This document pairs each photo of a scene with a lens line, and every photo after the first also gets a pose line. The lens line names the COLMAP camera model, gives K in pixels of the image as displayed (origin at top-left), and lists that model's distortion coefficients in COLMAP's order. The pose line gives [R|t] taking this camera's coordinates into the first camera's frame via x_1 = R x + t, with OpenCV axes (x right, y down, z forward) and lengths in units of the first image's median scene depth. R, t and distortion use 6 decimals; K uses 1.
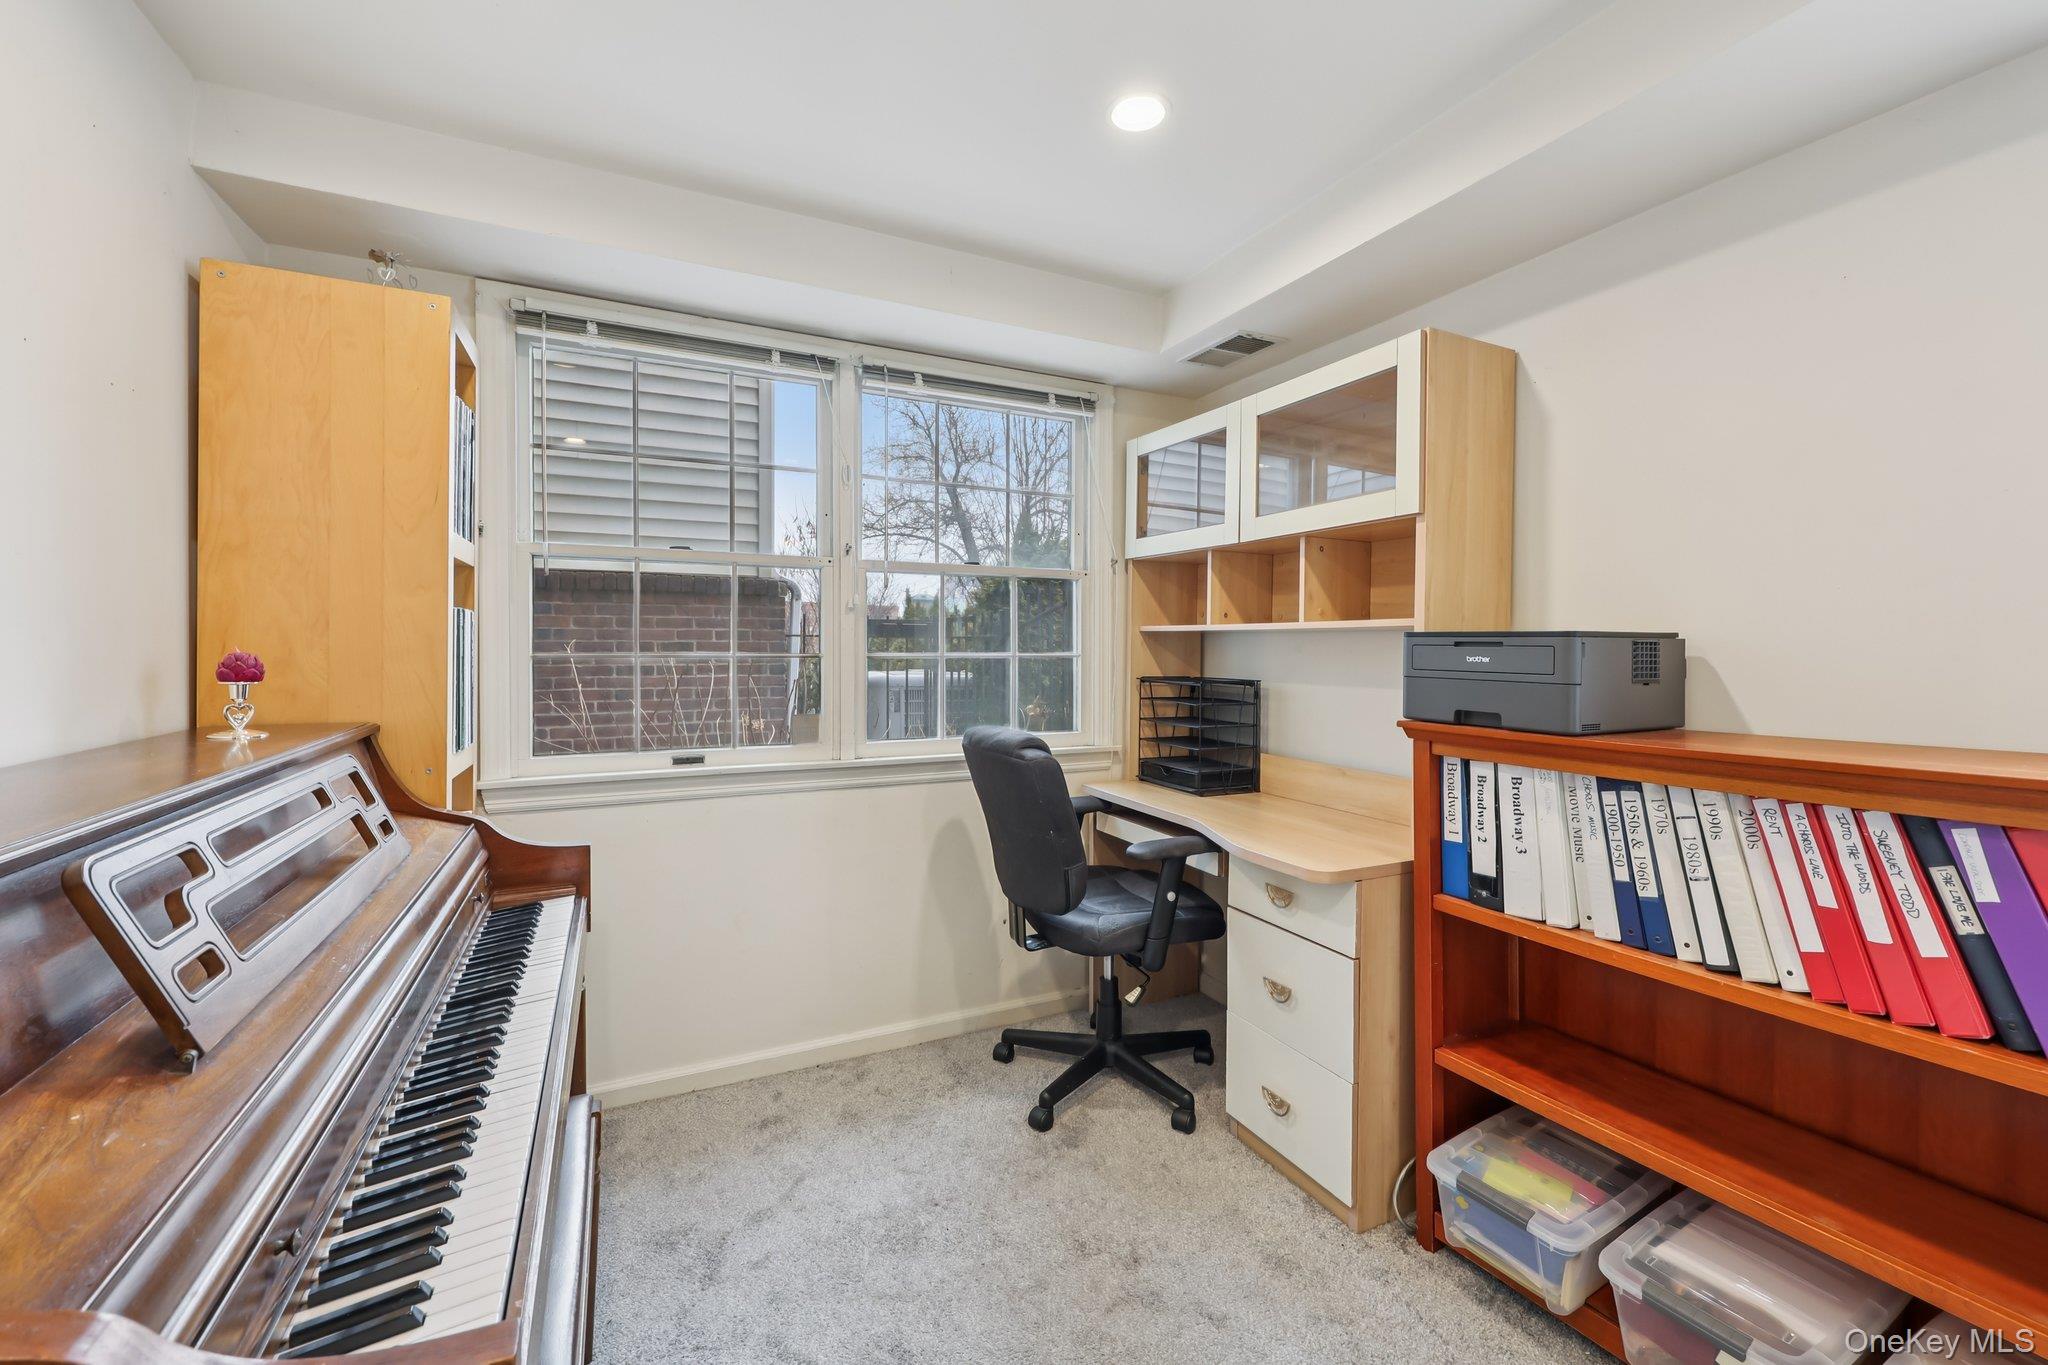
lens RADIAL K [[821.9, 0, 1020.9], [0, 821.9, 658.7], [0, 0, 1]] dist [-0.014580, -0.000144]
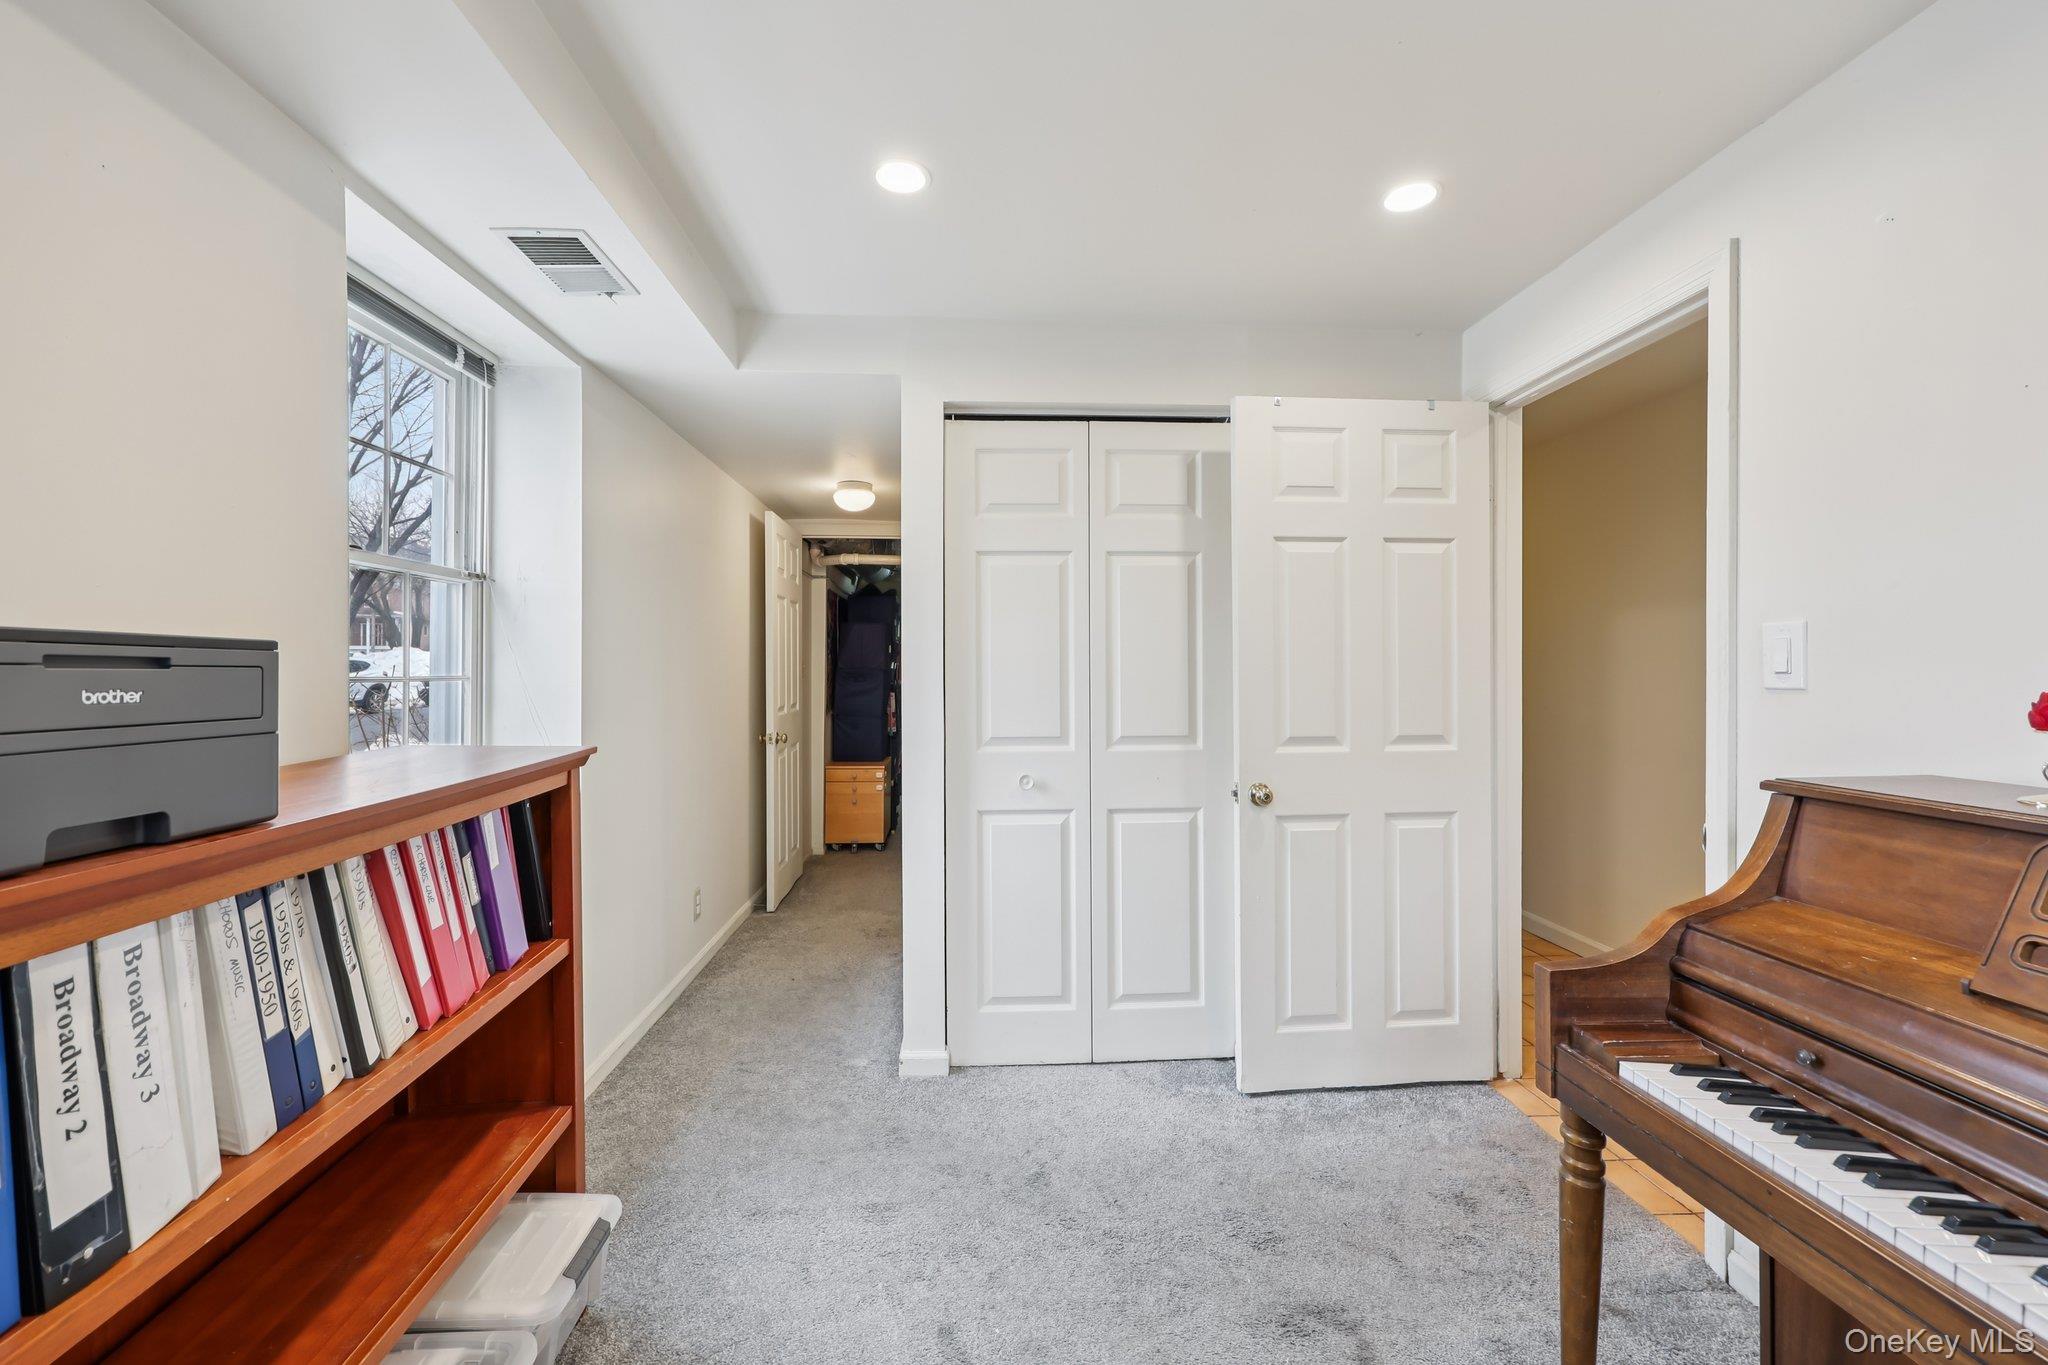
lens RADIAL K [[821.9, 0, 1020.9], [0, 821.9, 658.7], [0, 0, 1]] dist [-0.014580, -0.000144]
pose [[-0.929010, 0.003101, 0.370043, -0.028829], [0.005093, 0.999977, 0.004406, -0.015341], [-0.370021, 0.005977, -0.929004, 0.990231]]
